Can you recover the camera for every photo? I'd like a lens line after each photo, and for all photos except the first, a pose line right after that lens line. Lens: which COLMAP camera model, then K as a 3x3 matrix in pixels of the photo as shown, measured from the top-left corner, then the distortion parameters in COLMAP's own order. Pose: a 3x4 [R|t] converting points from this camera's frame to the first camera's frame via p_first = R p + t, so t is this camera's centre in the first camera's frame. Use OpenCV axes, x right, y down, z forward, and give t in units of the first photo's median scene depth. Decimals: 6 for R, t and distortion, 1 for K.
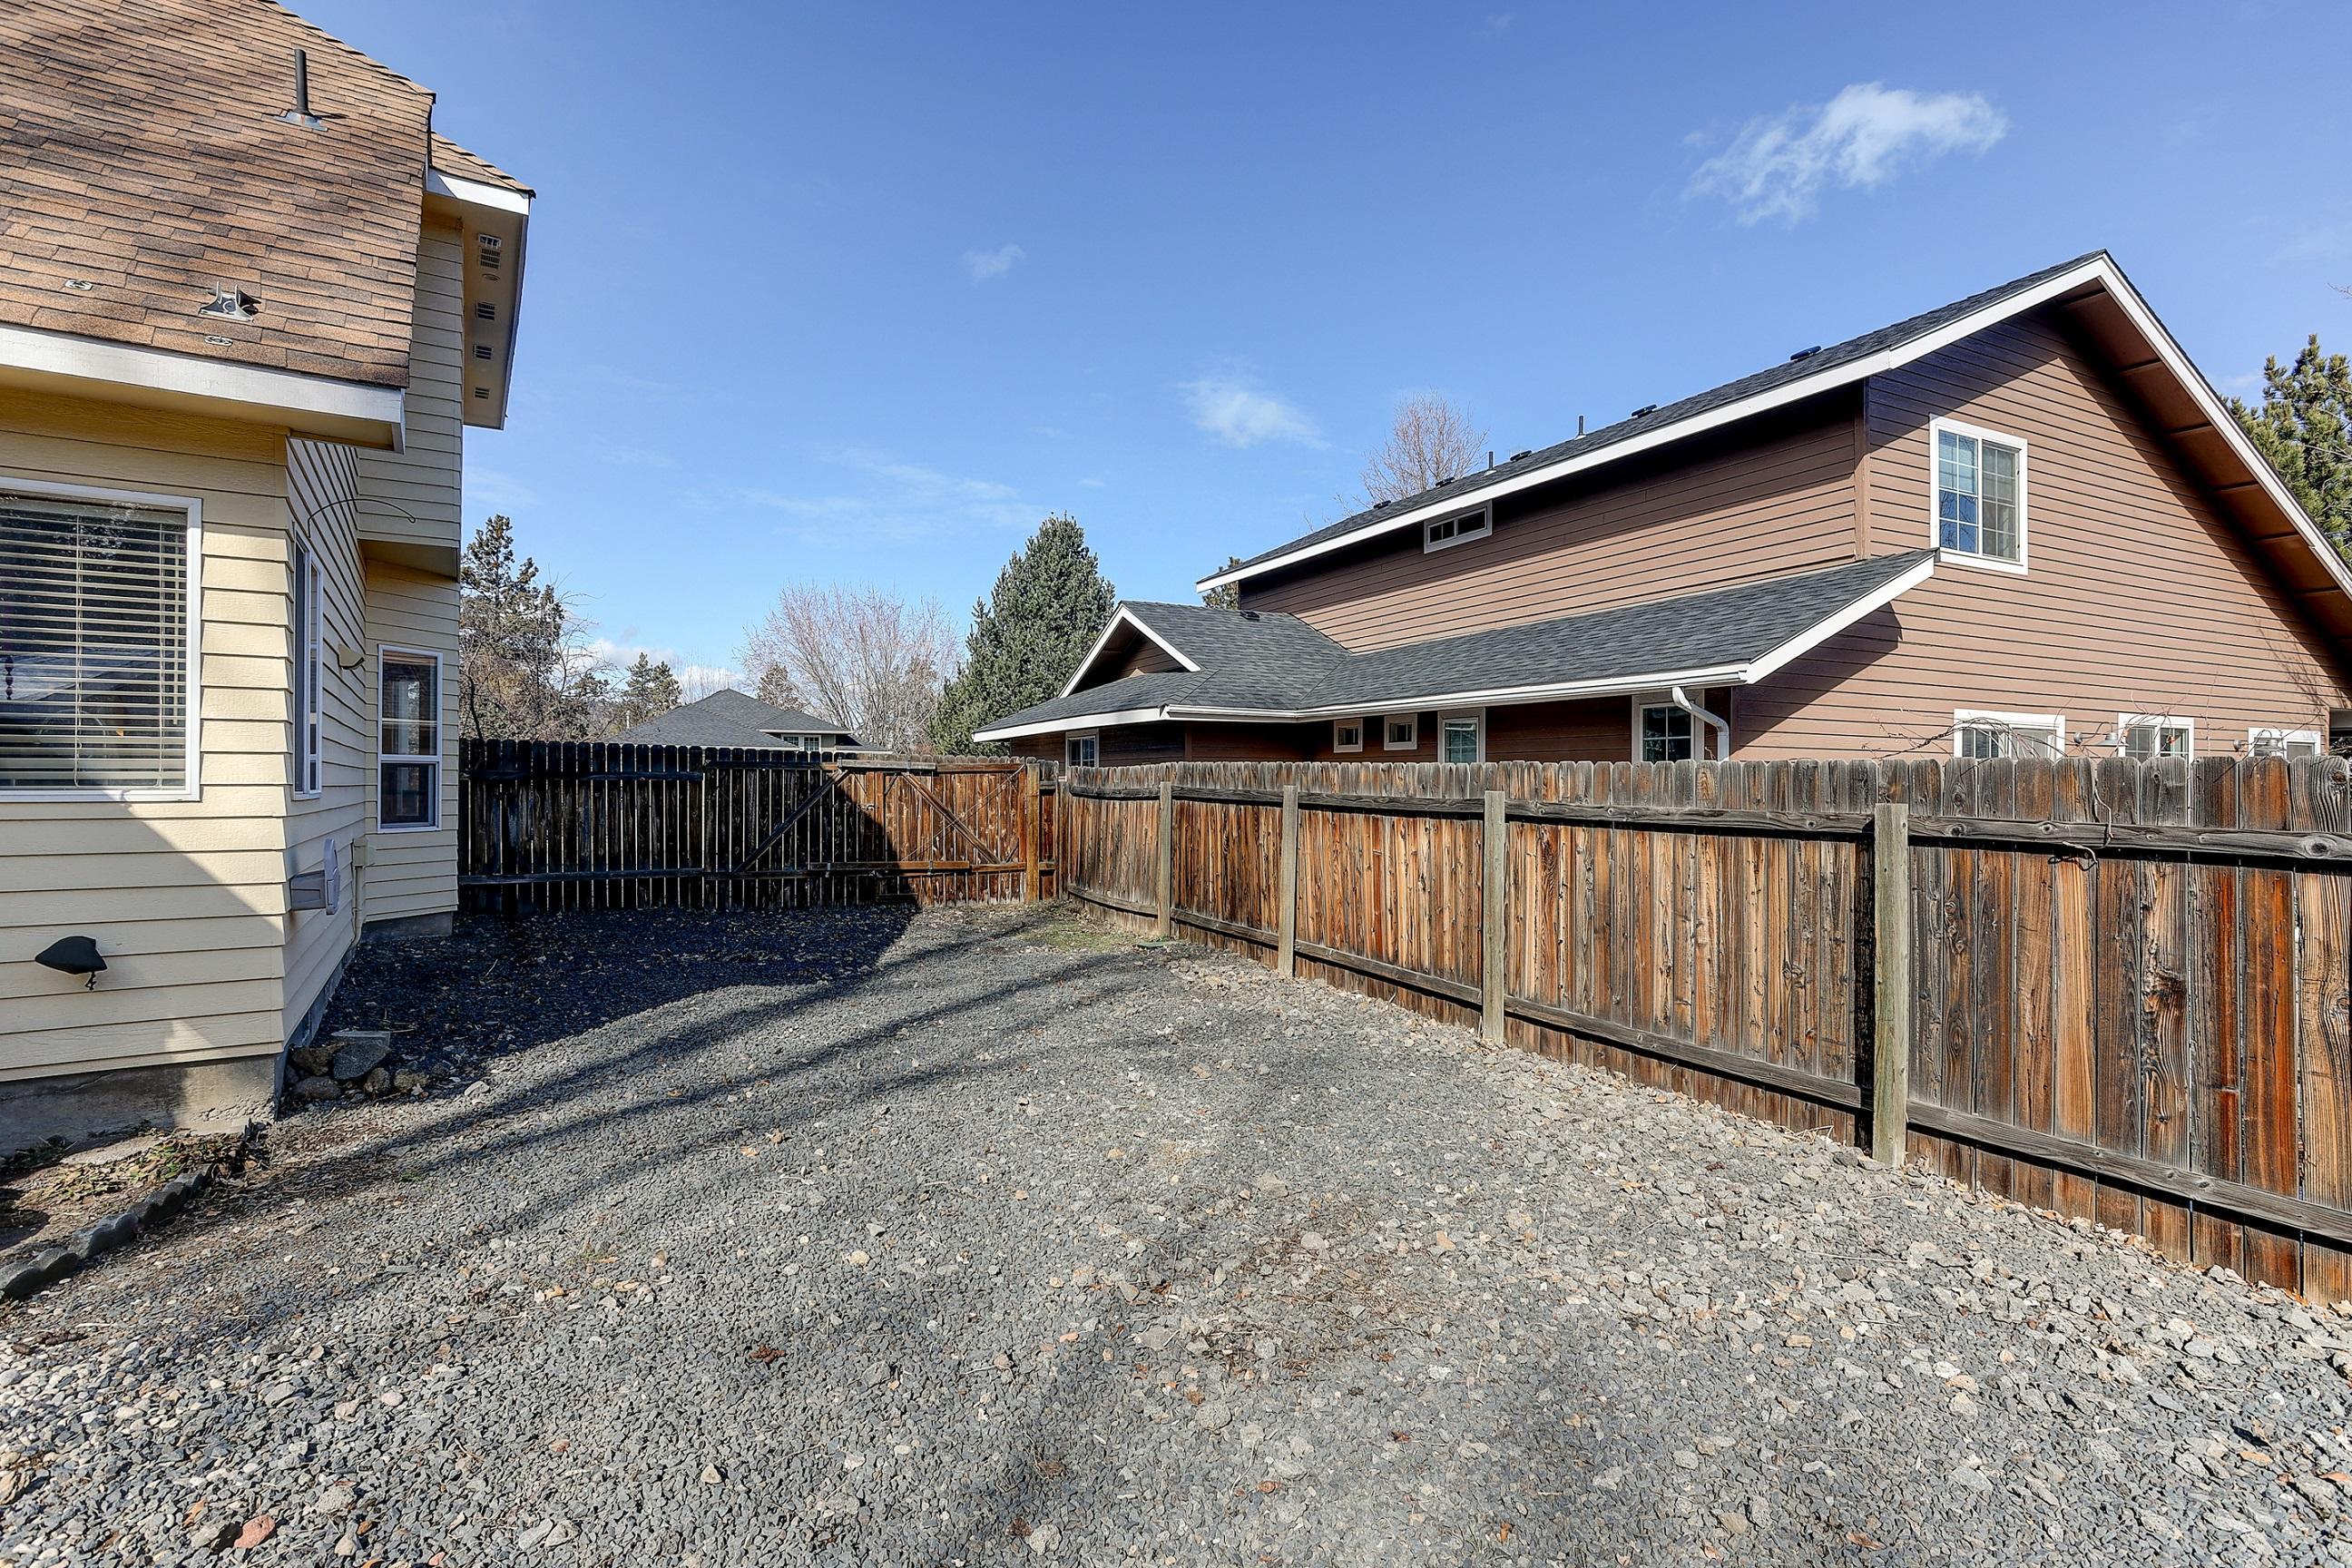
lens RADIAL K [[1164.6, 0, 1195.9], [0, 1164.6, 779.6], [0, 0, 1]] dist [-0.031622, 0.013337]
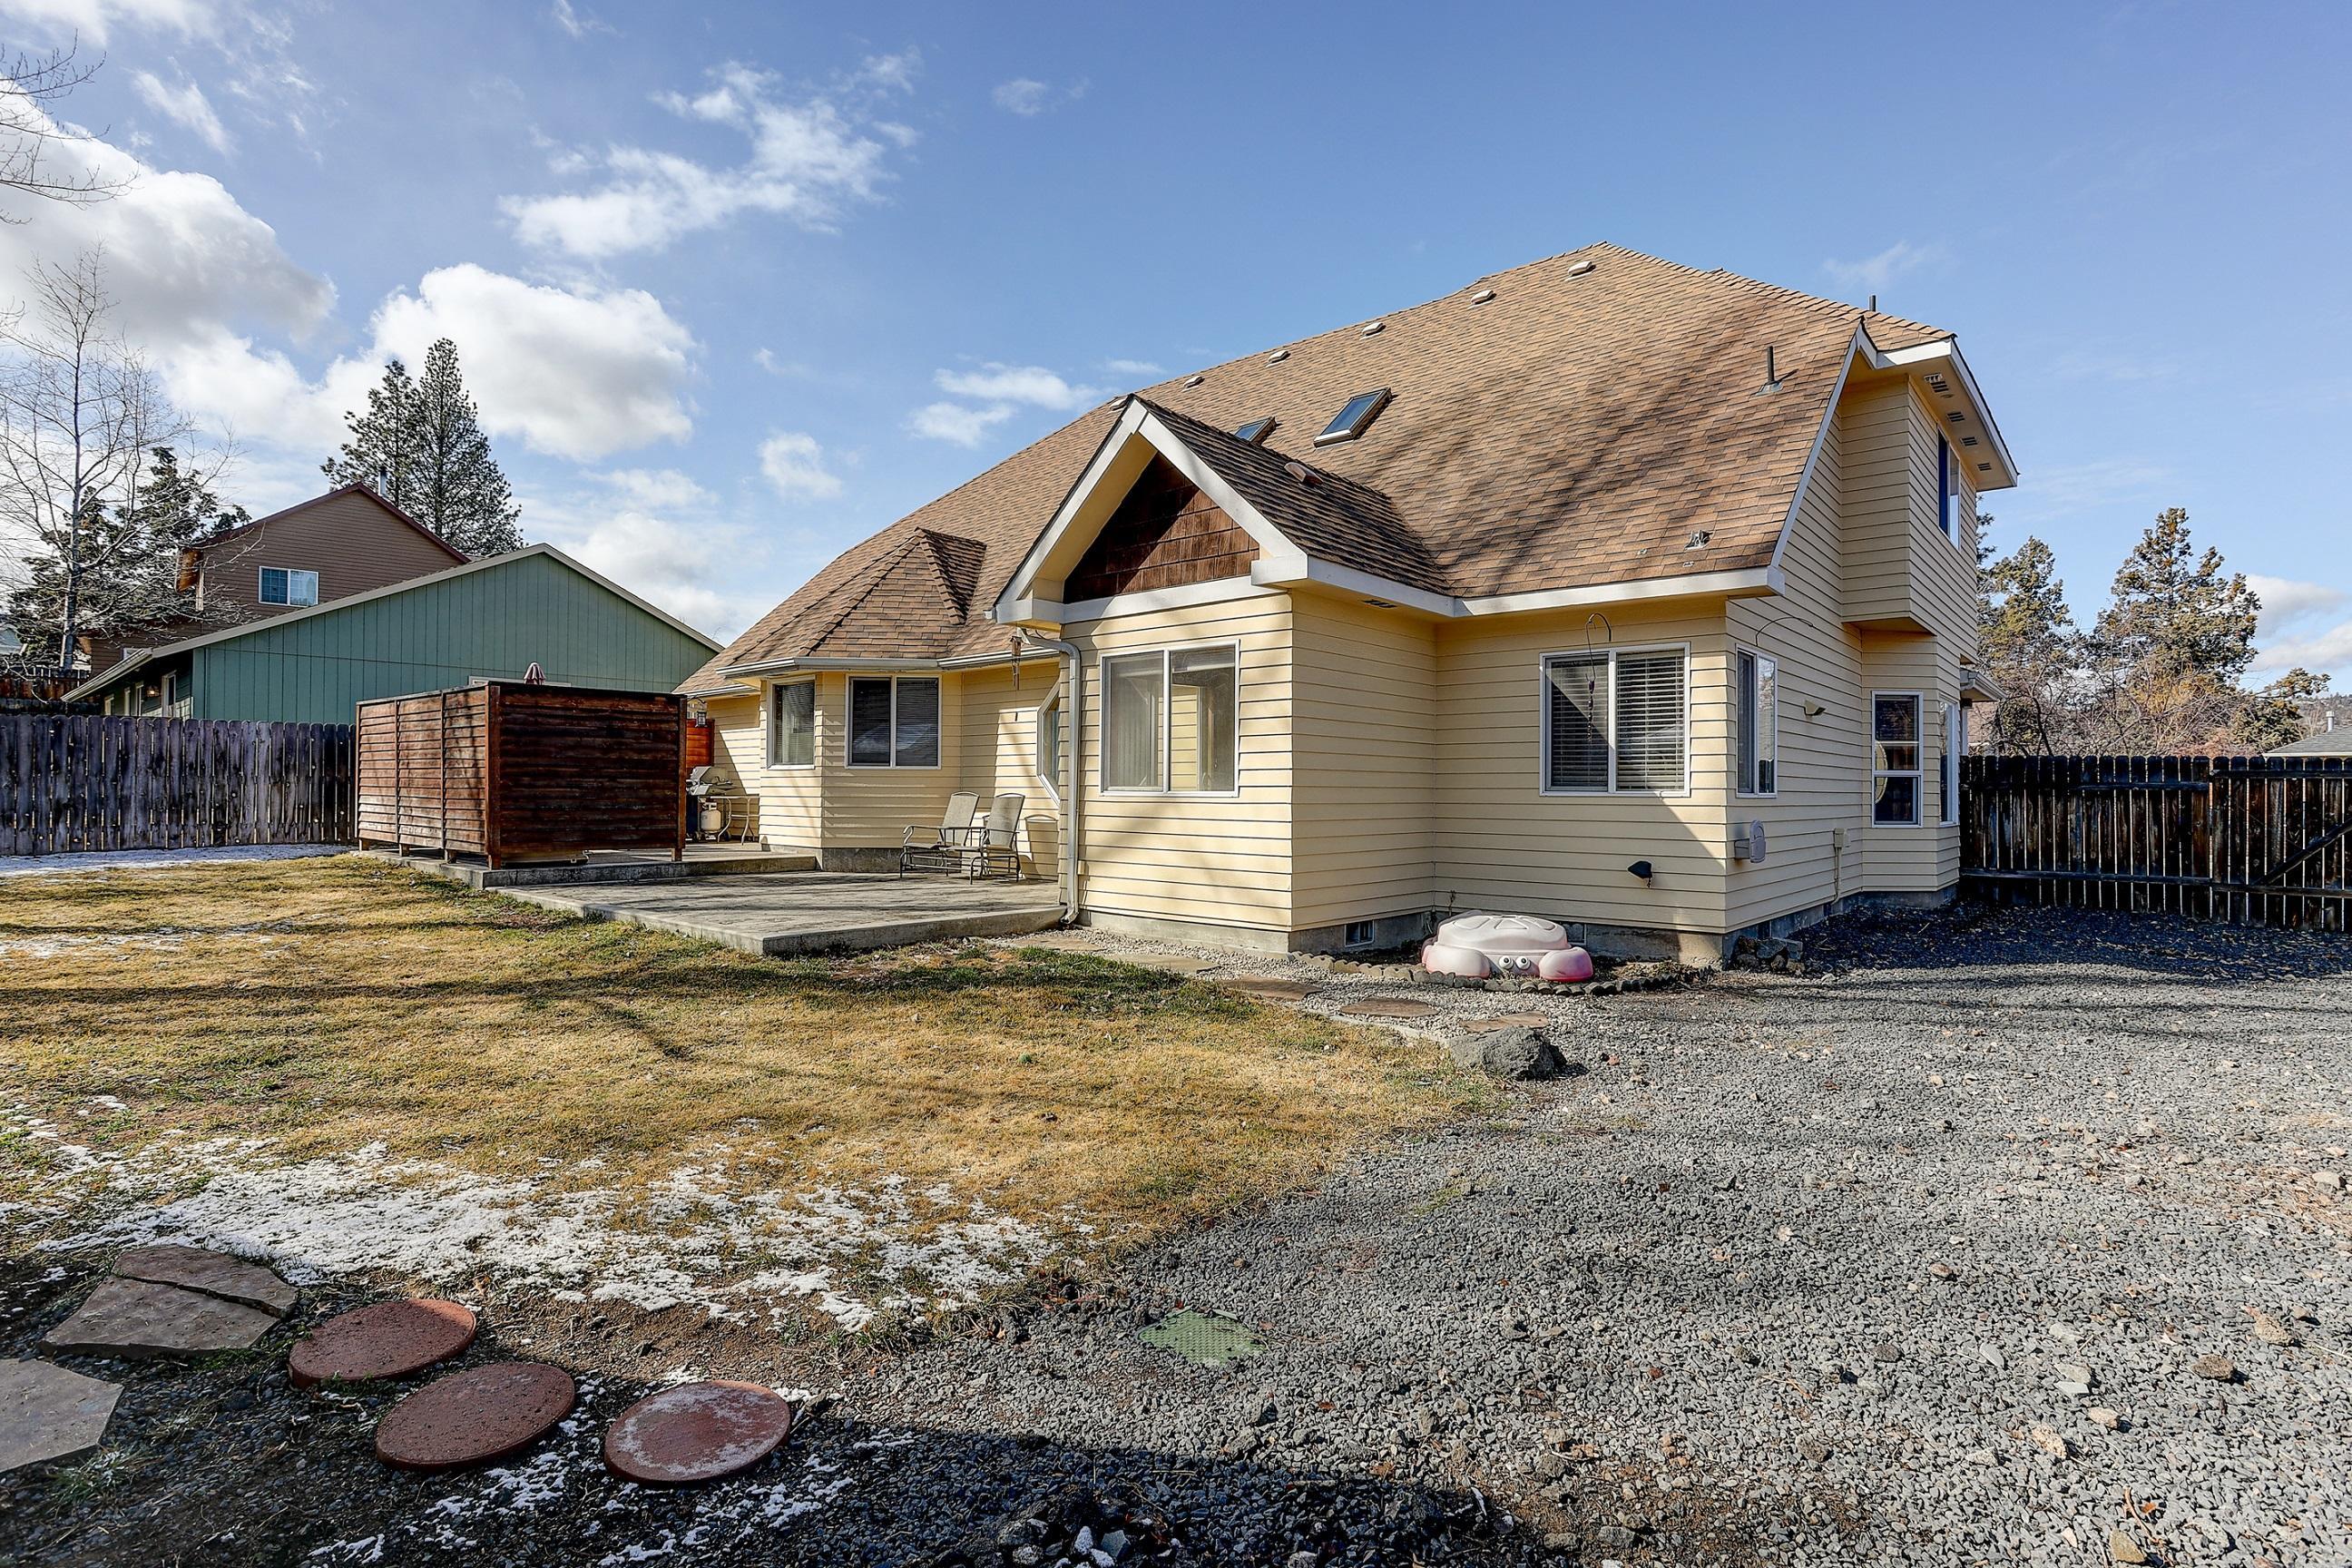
lens RADIAL K [[1164.6, 0, 1184.2], [0, 1164.6, 788.8], [0, 0, 1]] dist [-0.031622, 0.013337]
pose [[0.289479, -0.004384, -0.957174, 0.278043], [-0.001525, 0.999986, -0.005041, 0.006040], [0.957183, 0.002919, 0.289468, -0.140840]]
